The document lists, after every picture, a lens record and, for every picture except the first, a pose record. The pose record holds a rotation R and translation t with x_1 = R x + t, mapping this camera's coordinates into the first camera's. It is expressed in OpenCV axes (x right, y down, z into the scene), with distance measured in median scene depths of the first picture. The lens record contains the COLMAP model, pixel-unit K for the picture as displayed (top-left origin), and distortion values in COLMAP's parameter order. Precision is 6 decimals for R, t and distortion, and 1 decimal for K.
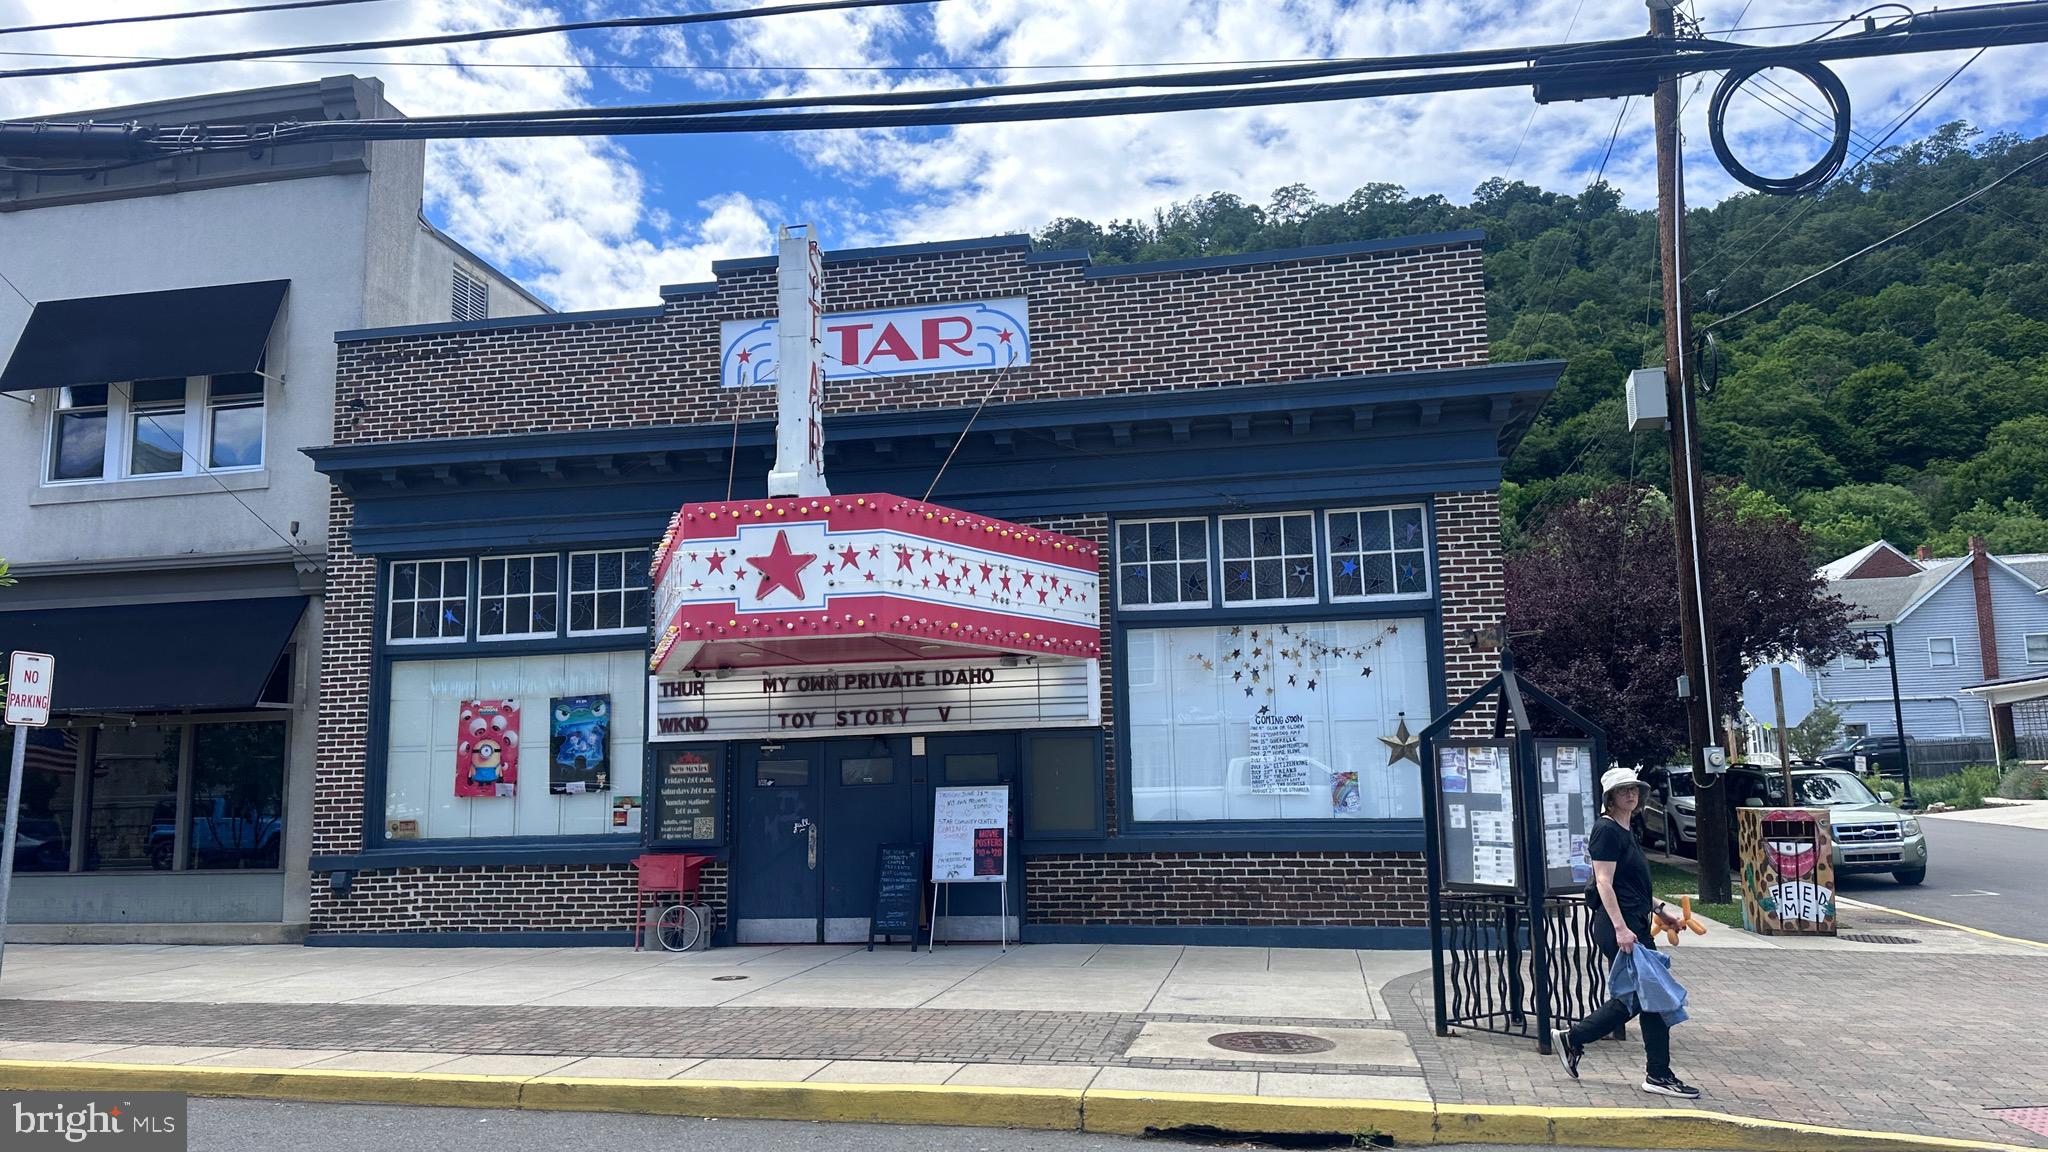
lens RADIAL K [[1456.2, 0, 1024.5], [0, 1456.2, 568.8], [0, 0, 1]] dist [0.041454, -0.013576]
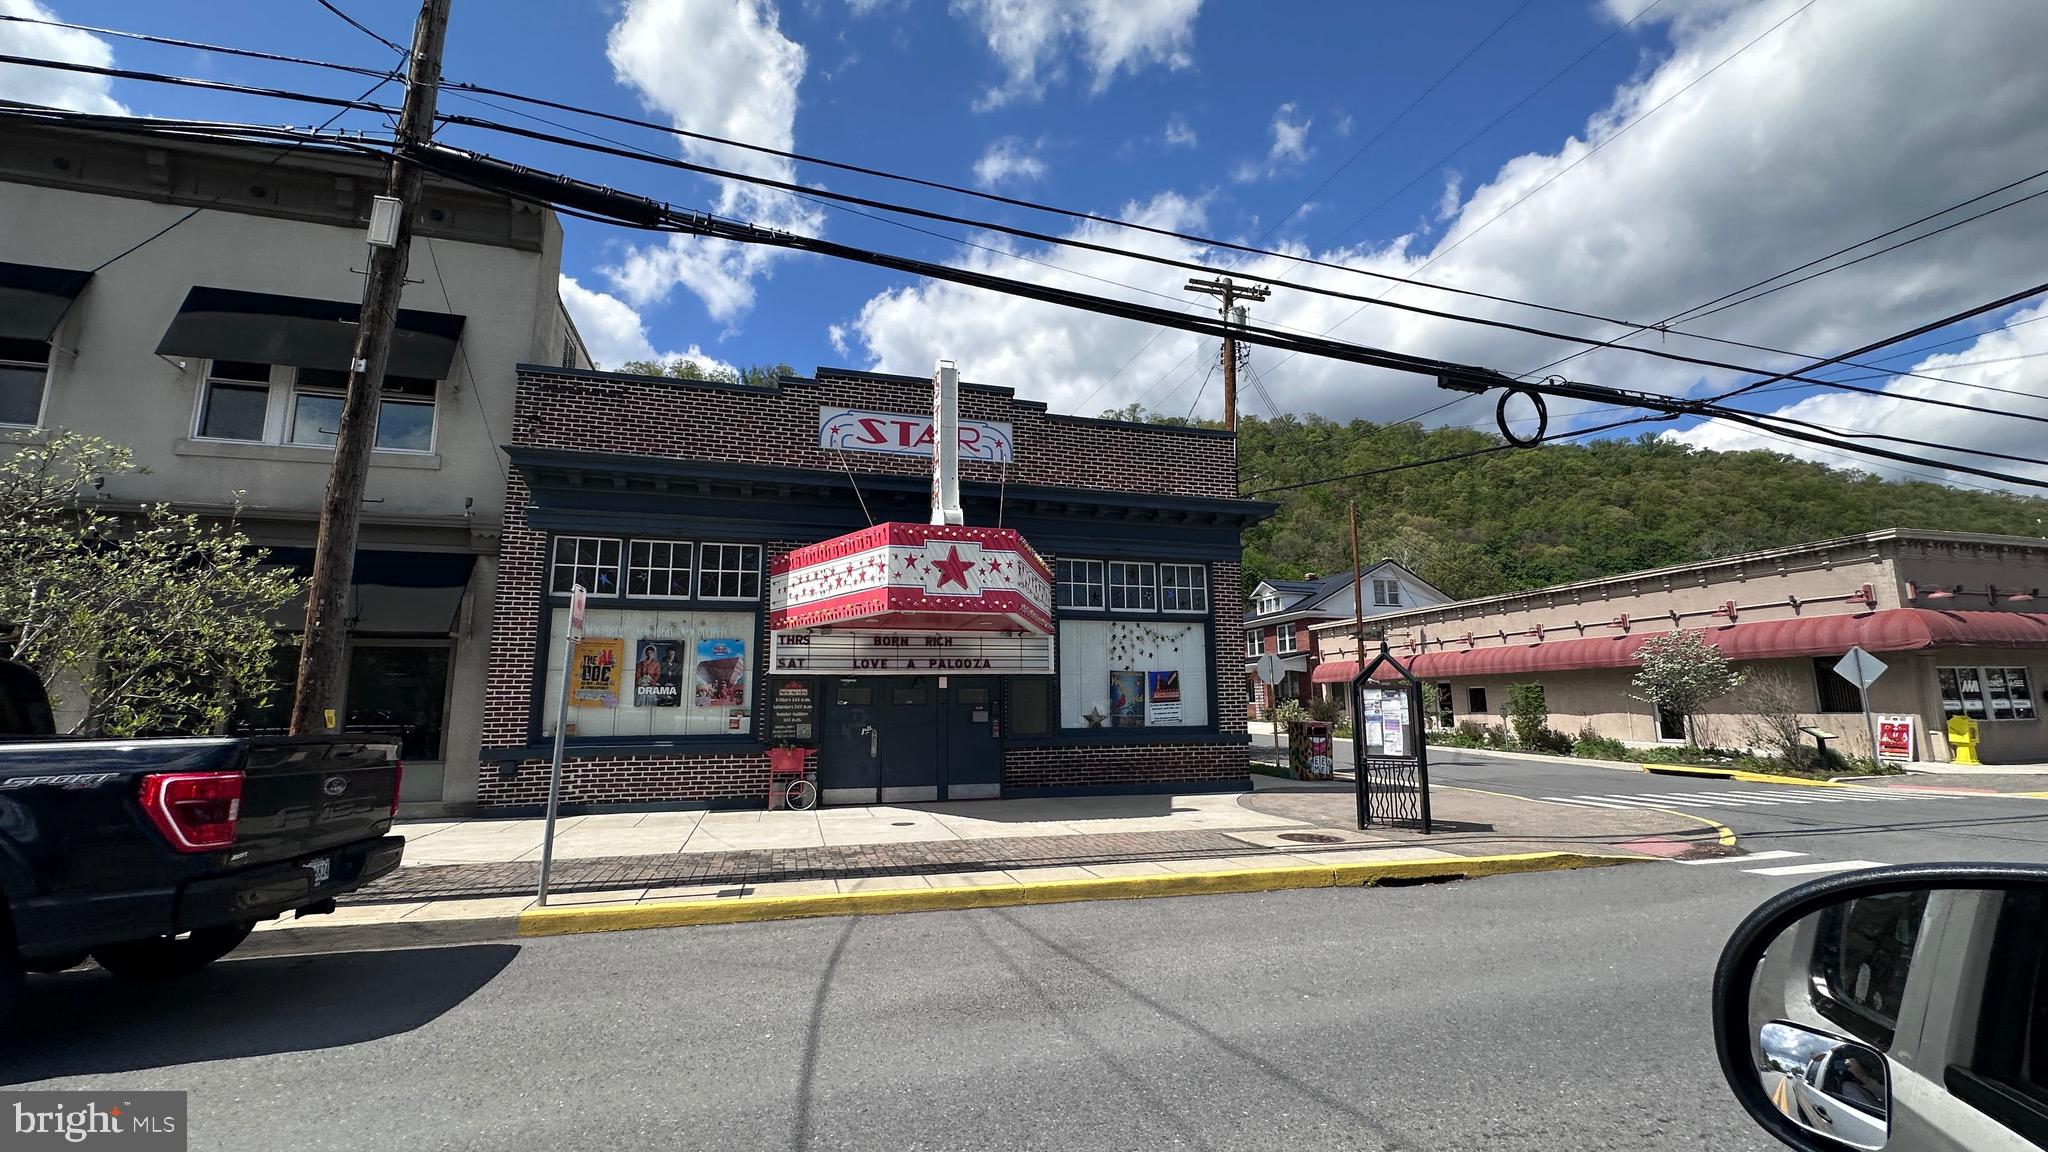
lens RADIAL K [[833.9, 0, 1024.9], [0, 833.9, 584.2], [0, 0, 1]] dist [0.000123, 0.000718]
pose [[0.890902, 0.082526, 0.446635, -0.418696], [-0.079187, 0.996516, -0.026176, 0.028153], [-0.447239, -0.012048, 0.894333, 0.112416]]
